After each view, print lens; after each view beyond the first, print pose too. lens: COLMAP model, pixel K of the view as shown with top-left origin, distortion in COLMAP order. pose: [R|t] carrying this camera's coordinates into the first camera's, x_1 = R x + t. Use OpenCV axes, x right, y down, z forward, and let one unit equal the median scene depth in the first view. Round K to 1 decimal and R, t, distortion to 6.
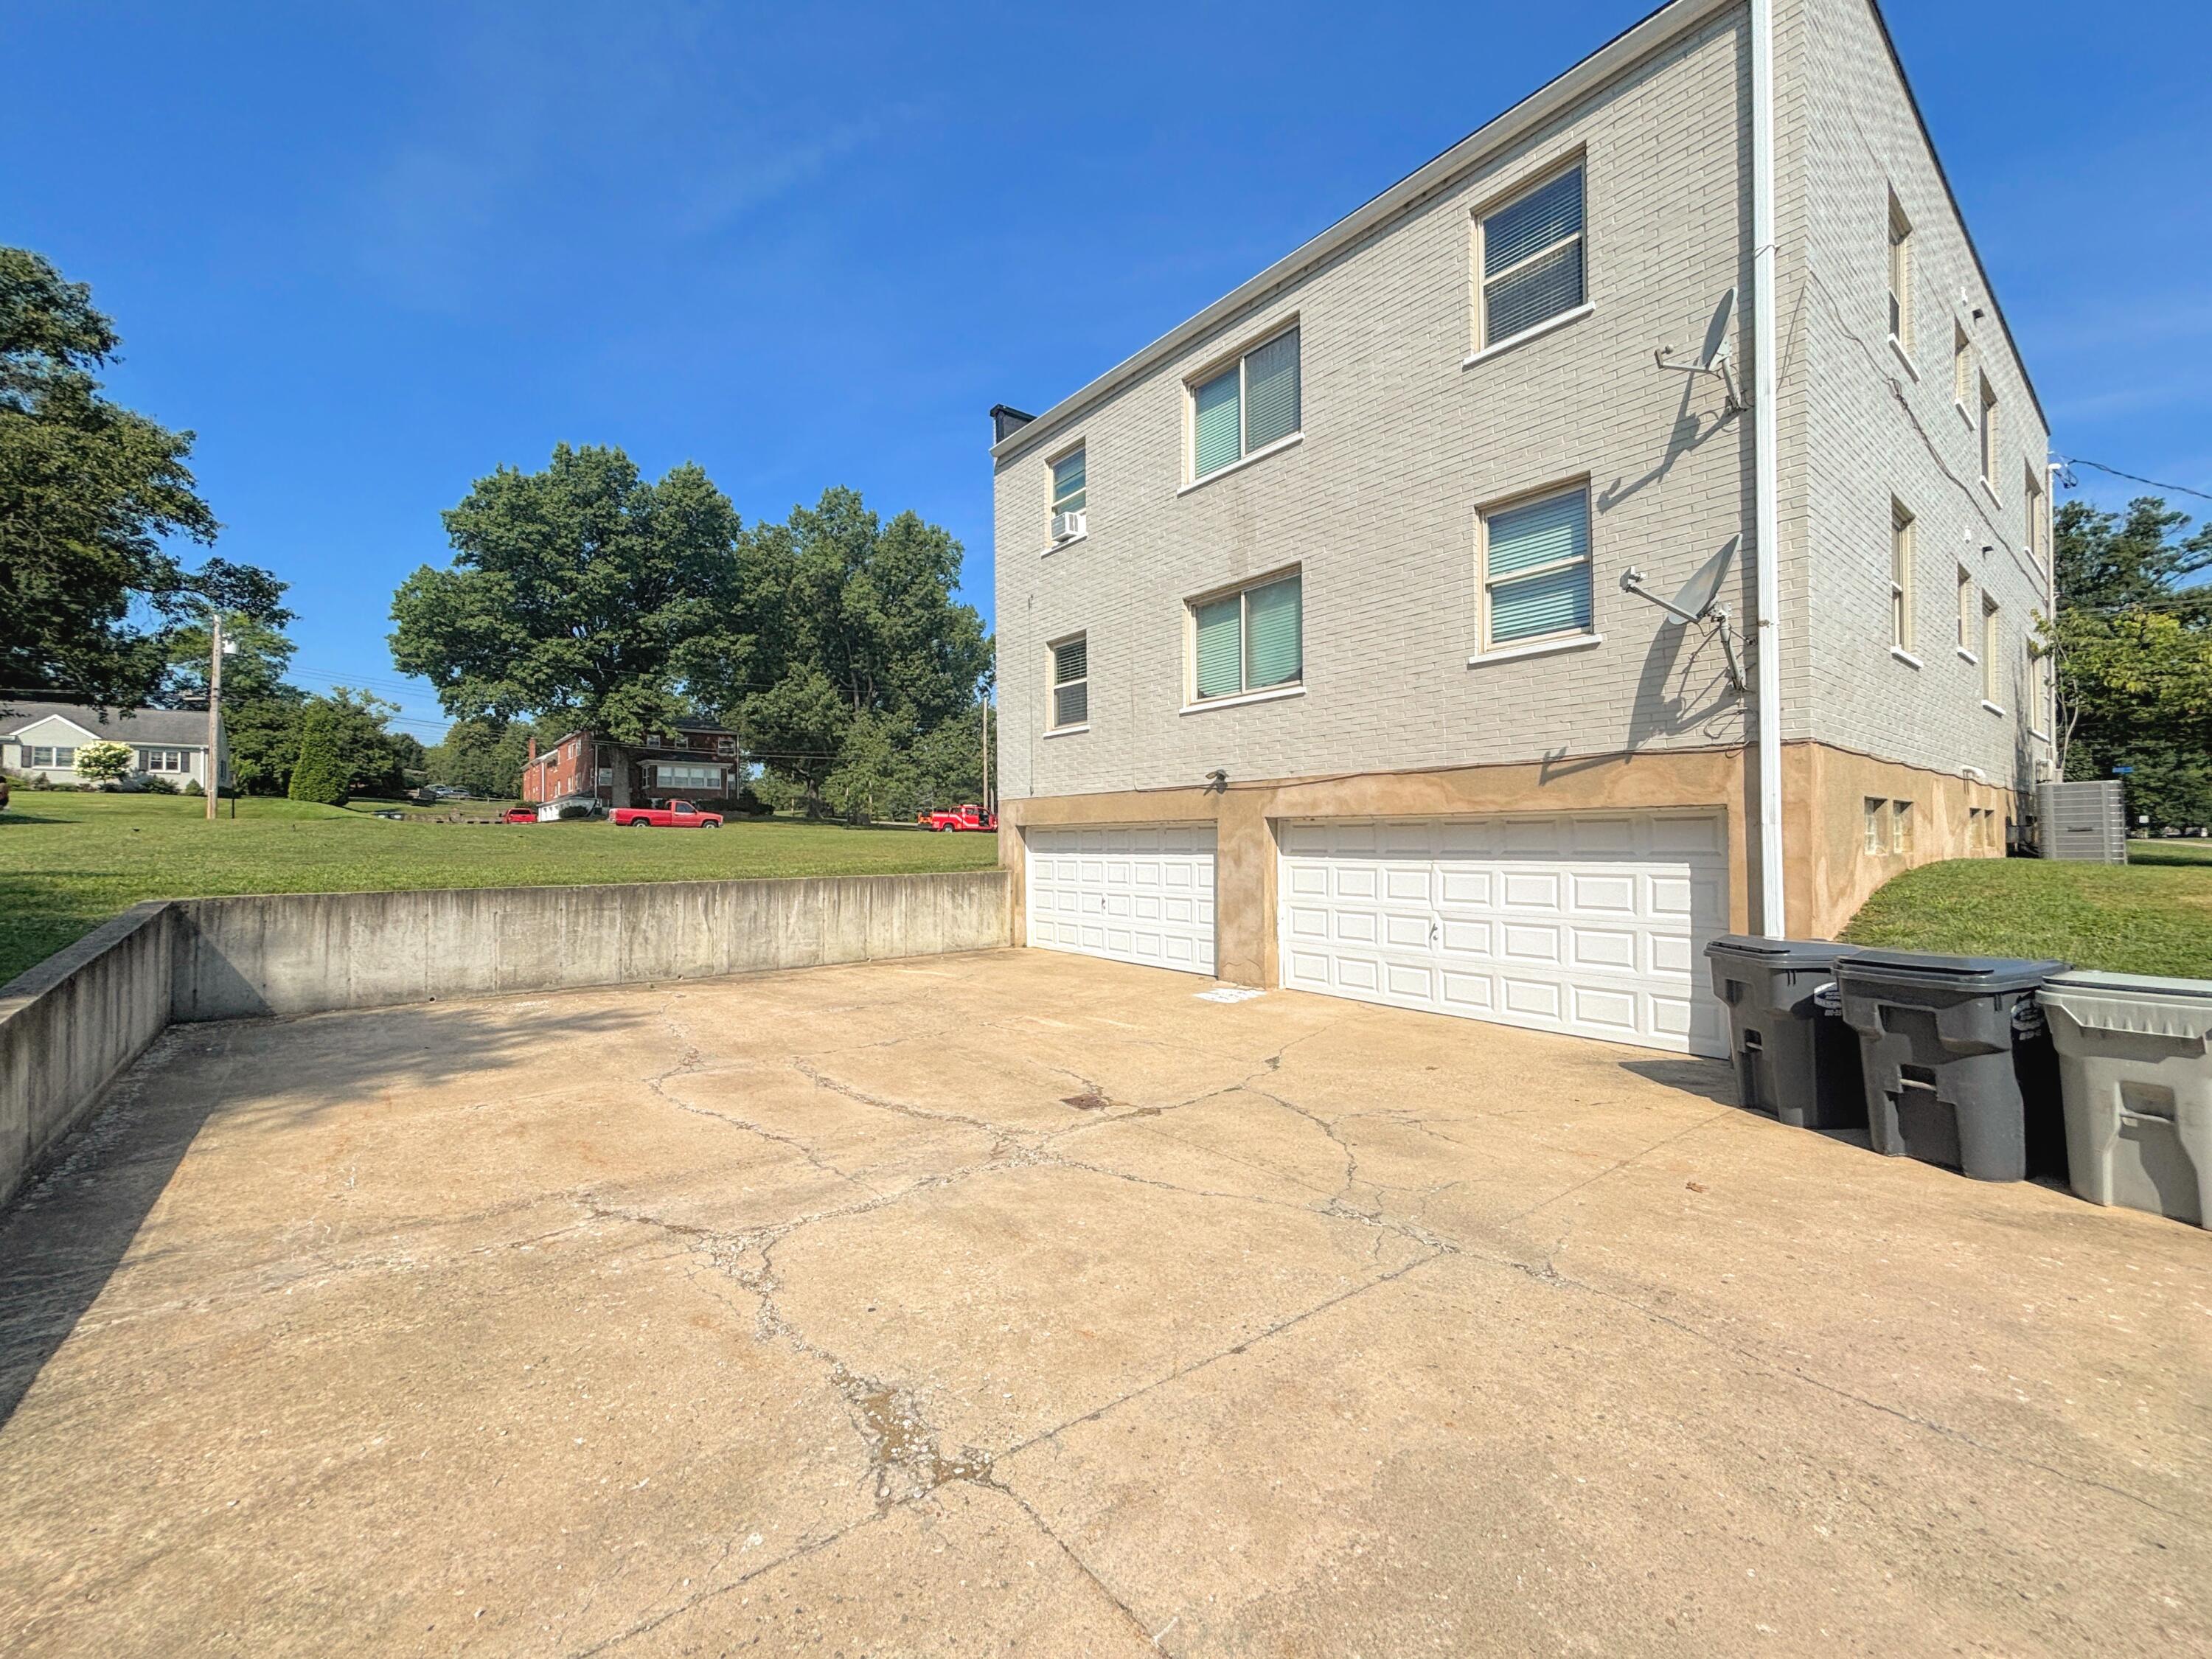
lens RADIAL K [[895.7, 0, 1106.1], [0, 895.7, 816.0], [0, 0, 1]] dist [-0.000586, 0.002182]
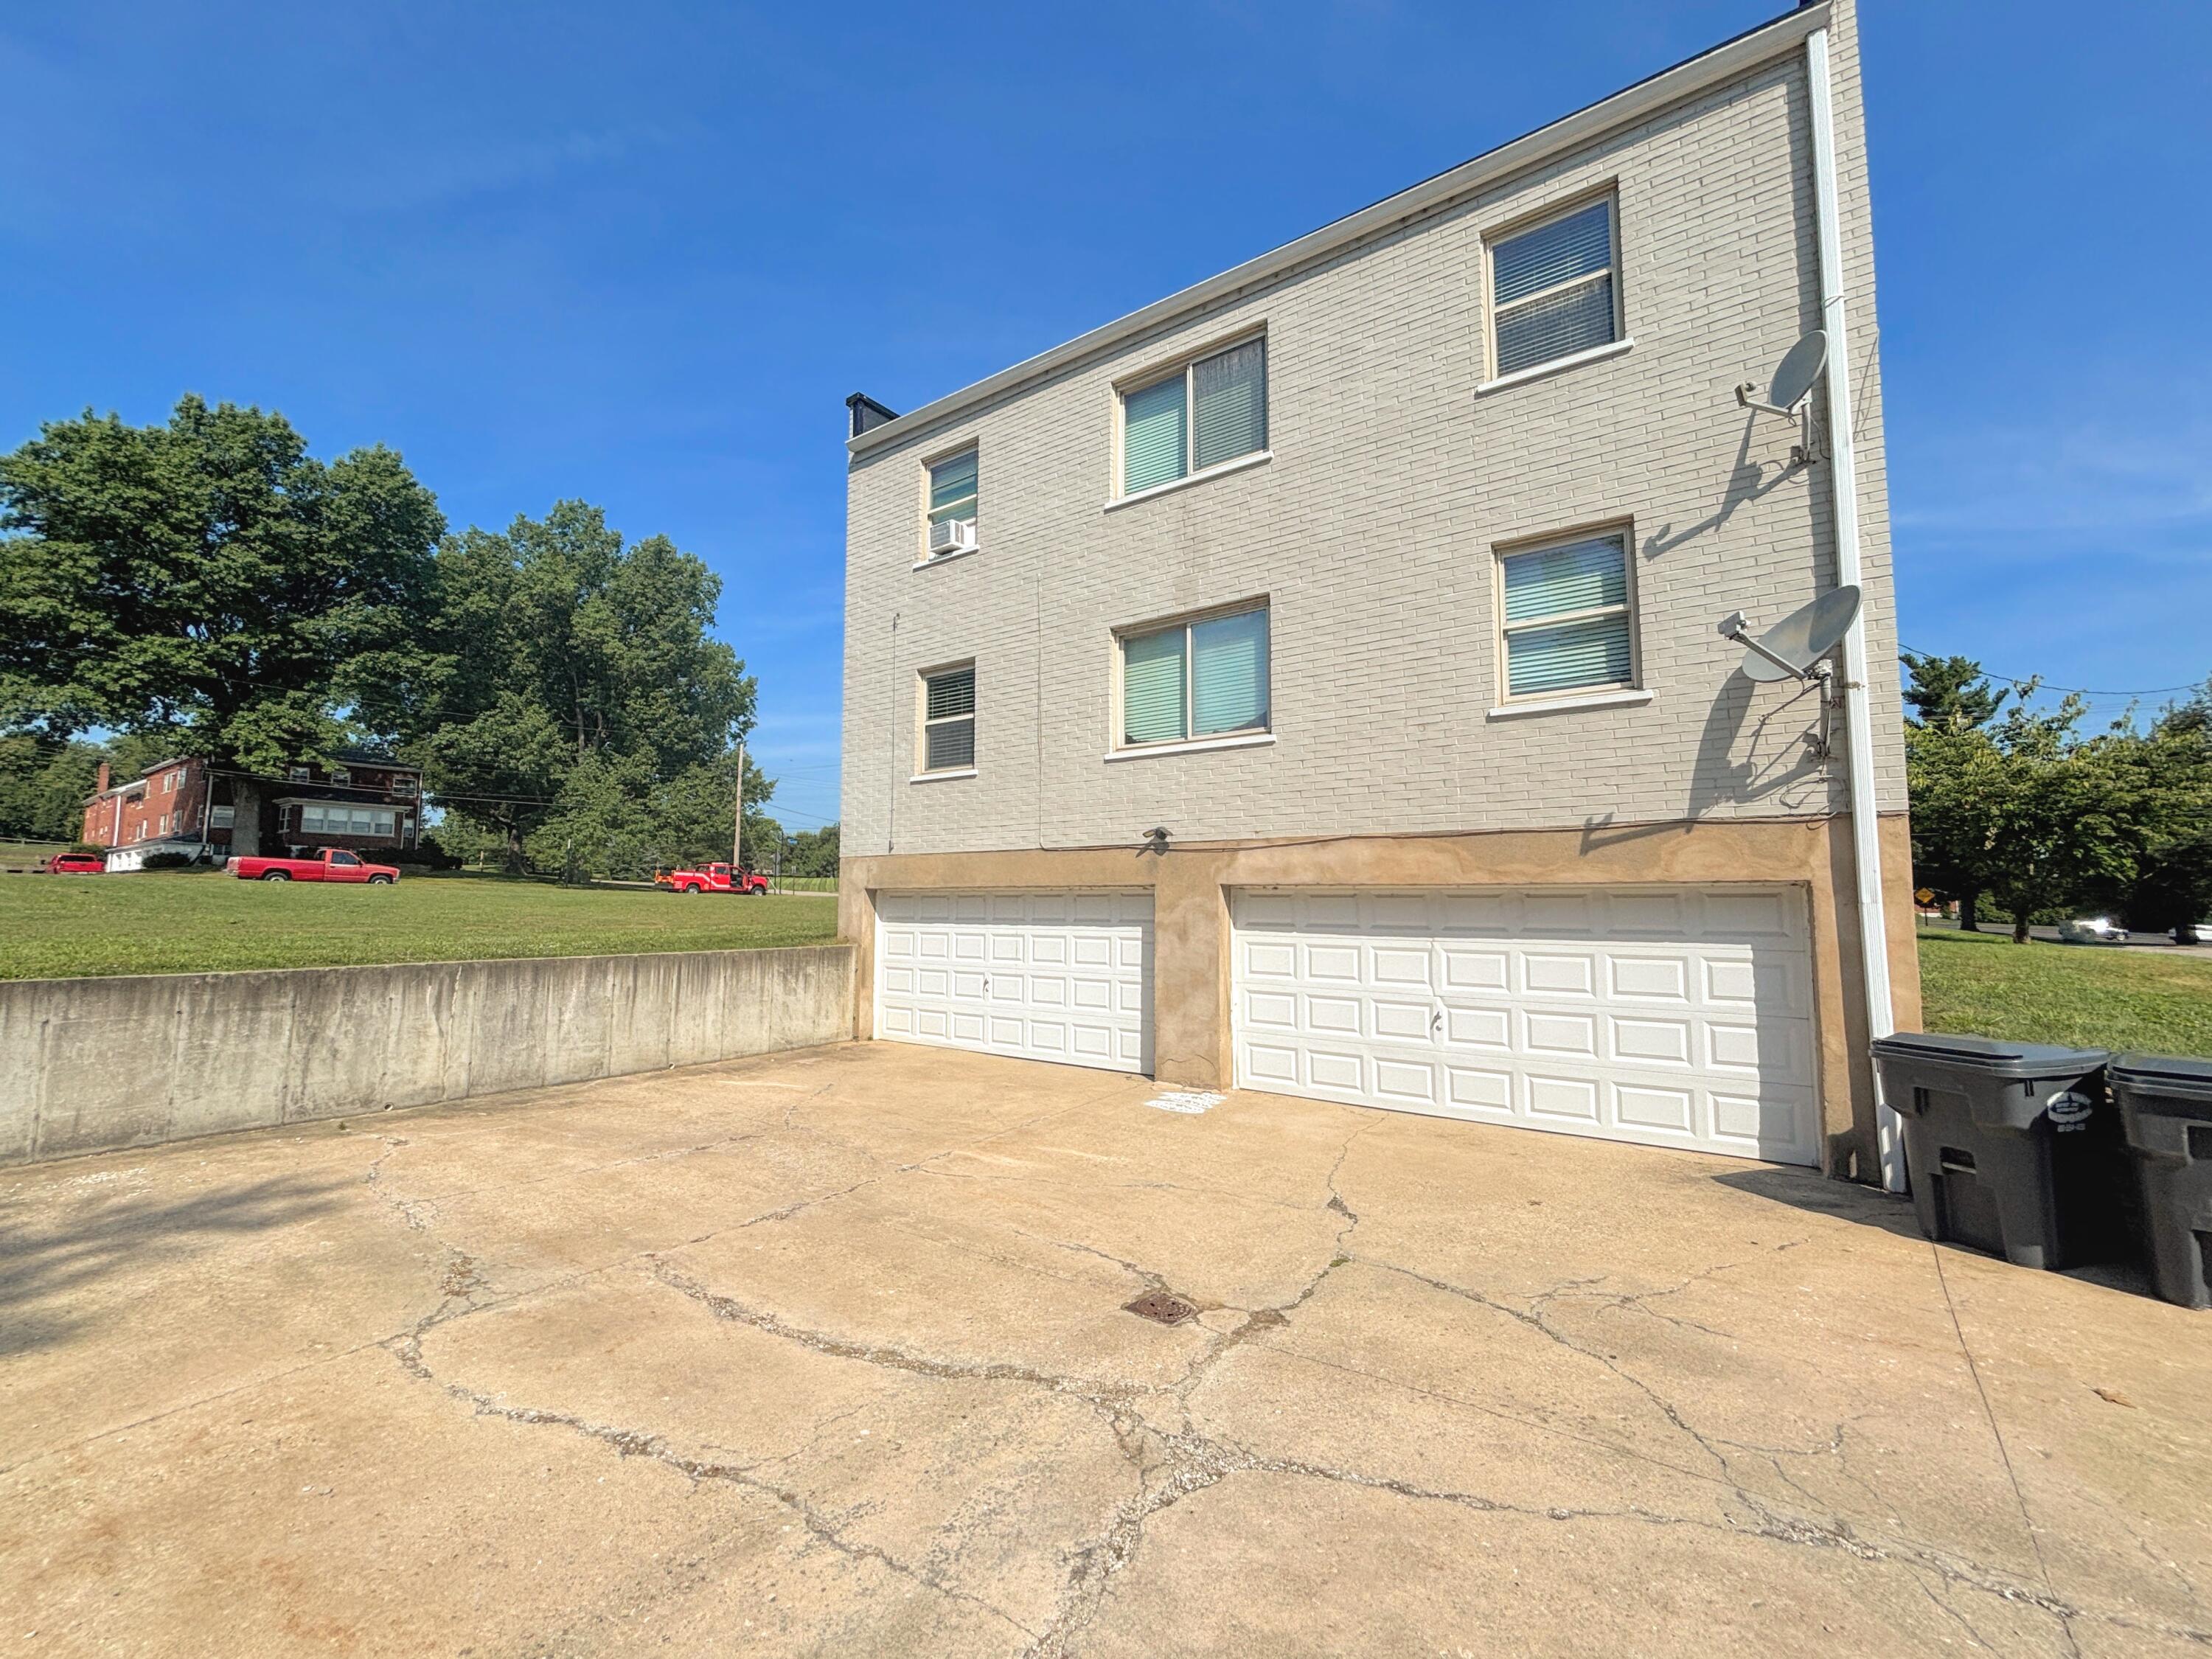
lens RADIAL K [[895.7, 0, 1108.6], [0, 895.7, 818.5], [0, 0, 1]] dist [-0.000586, 0.002182]
pose [[0.961734, 0.037295, 0.271435, -0.154850], [-0.018519, 0.997275, -0.071408, 0.001410], [-0.273359, 0.063649, 0.959804, 0.203907]]
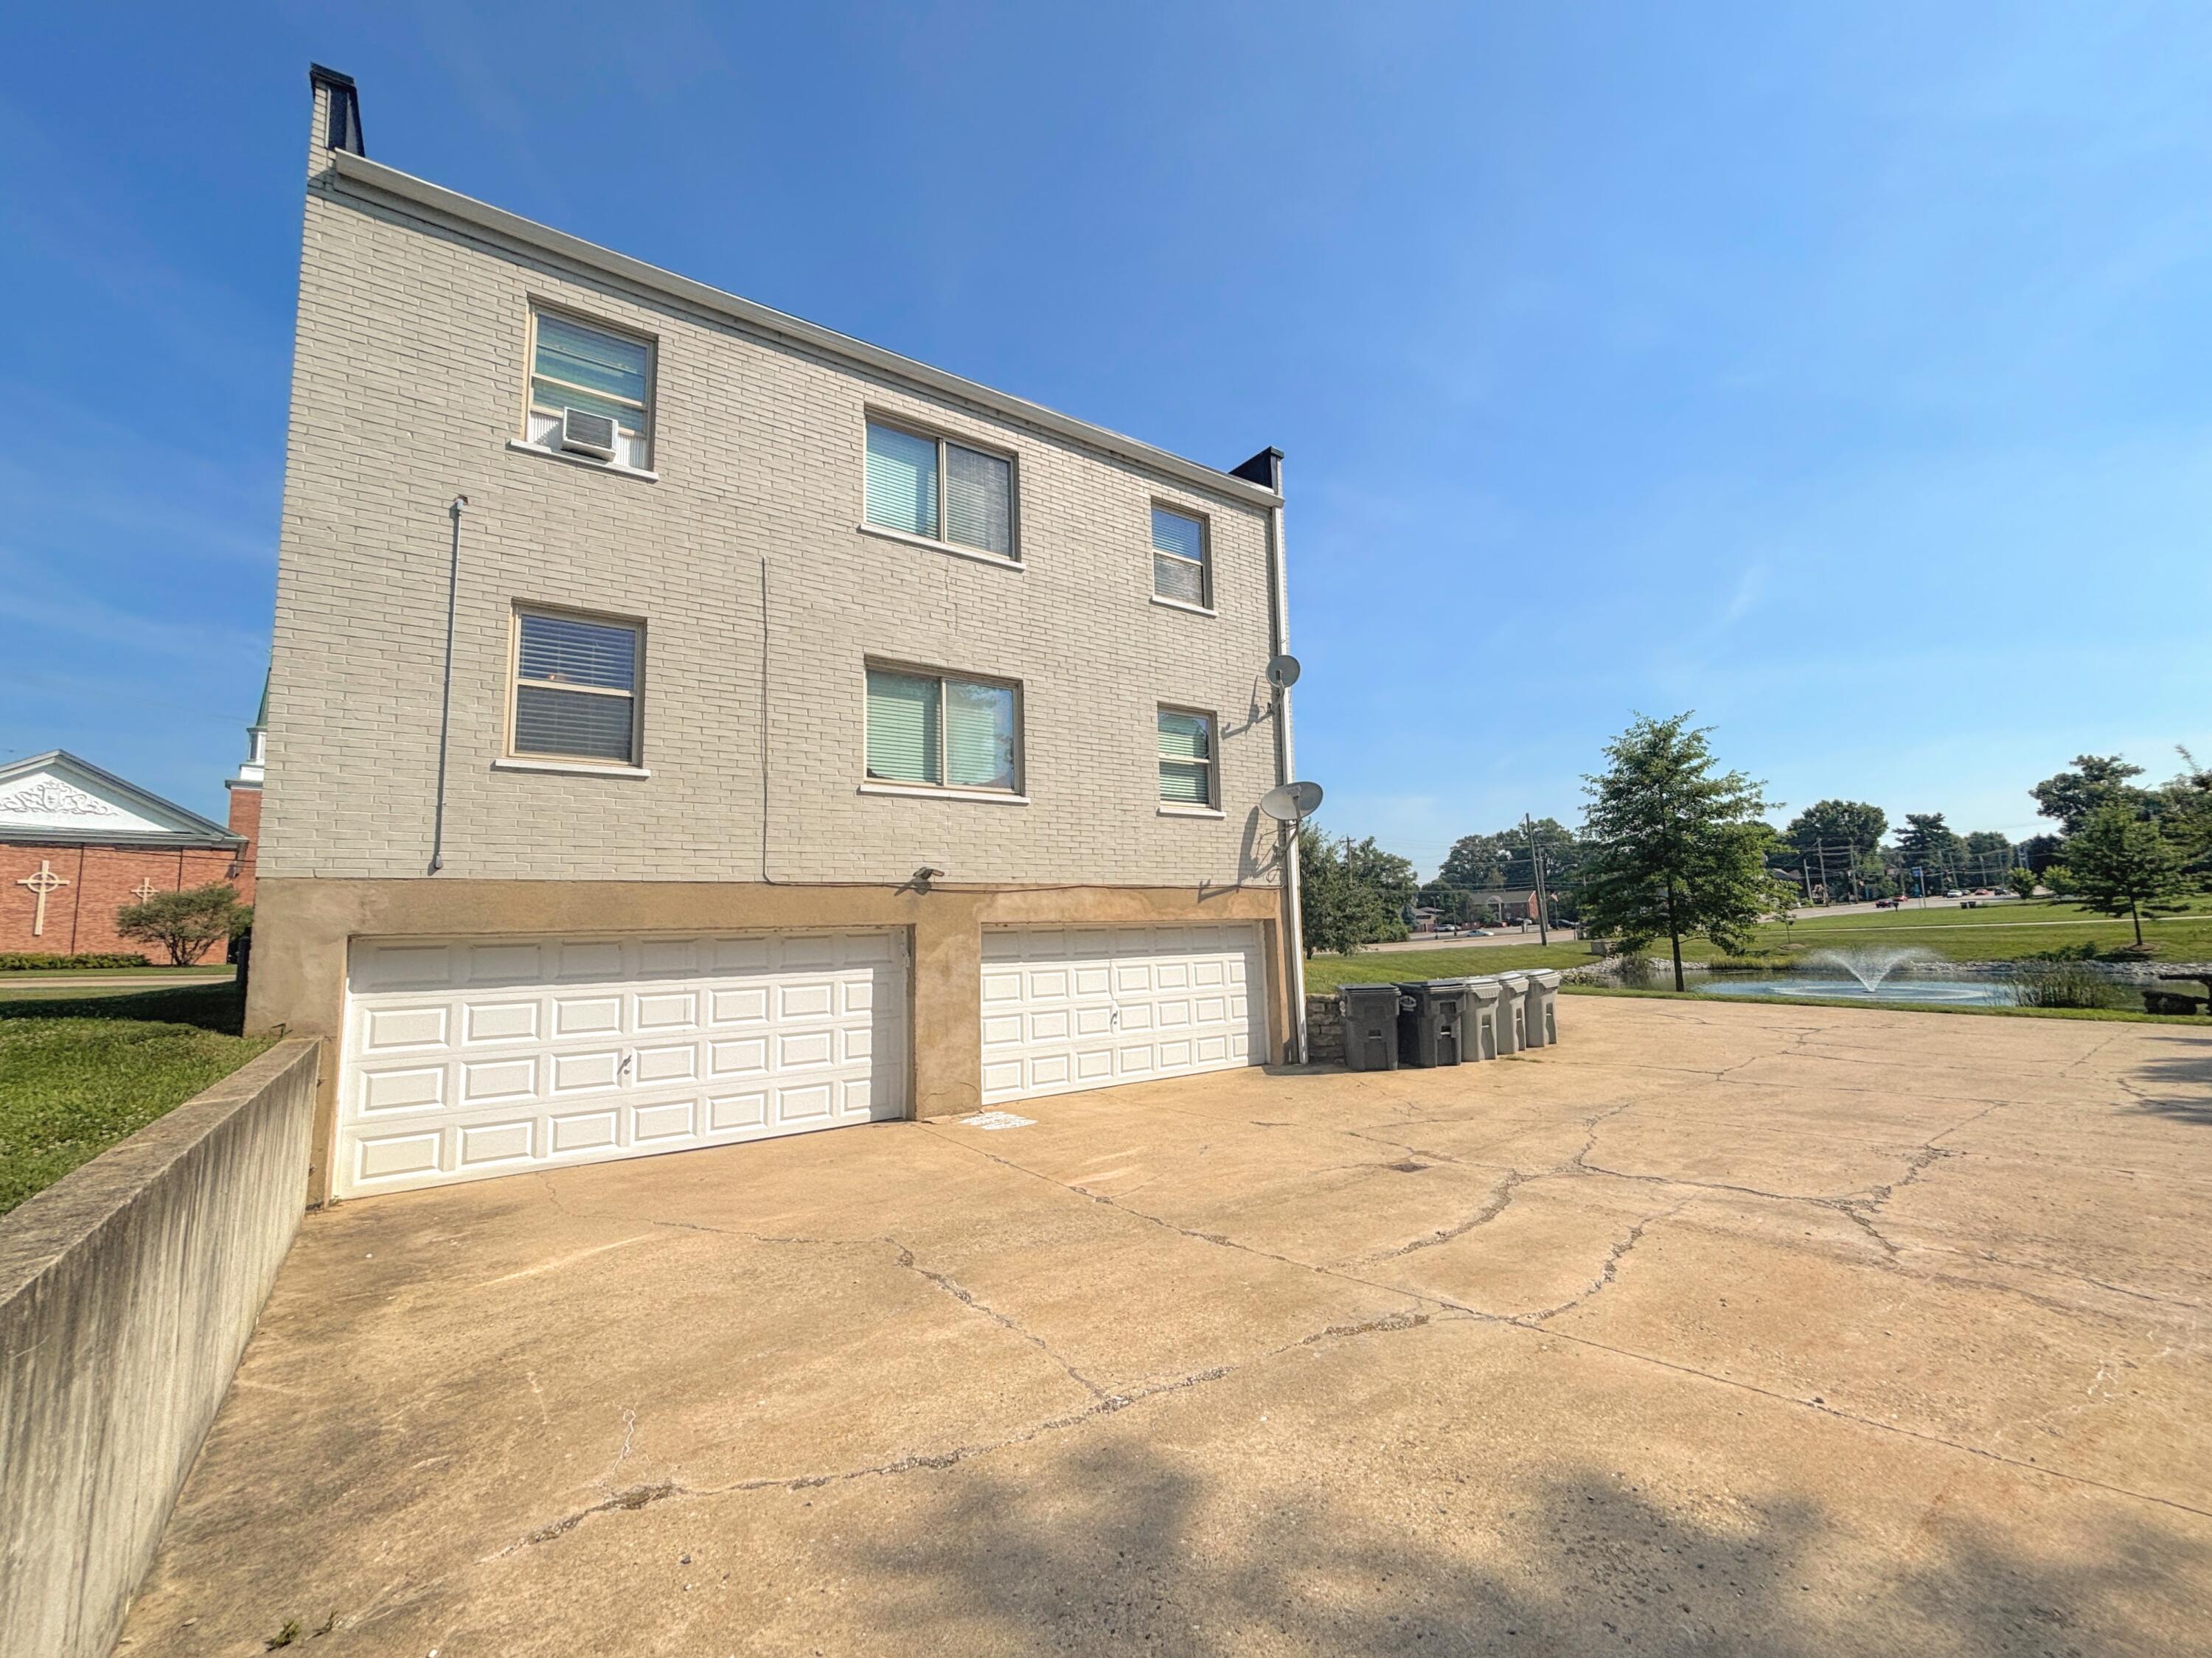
lens RADIAL K [[895.6, 0, 1110.2], [0, 895.6, 816.2], [0, 0, 1]] dist [-0.000586, 0.002182]
pose [[0.058571, 0.134387, 0.989196, -0.753308], [-0.000526, 0.990902, -0.134587, 0.016308], [-0.998283, 0.007362, 0.058109, 0.789007]]
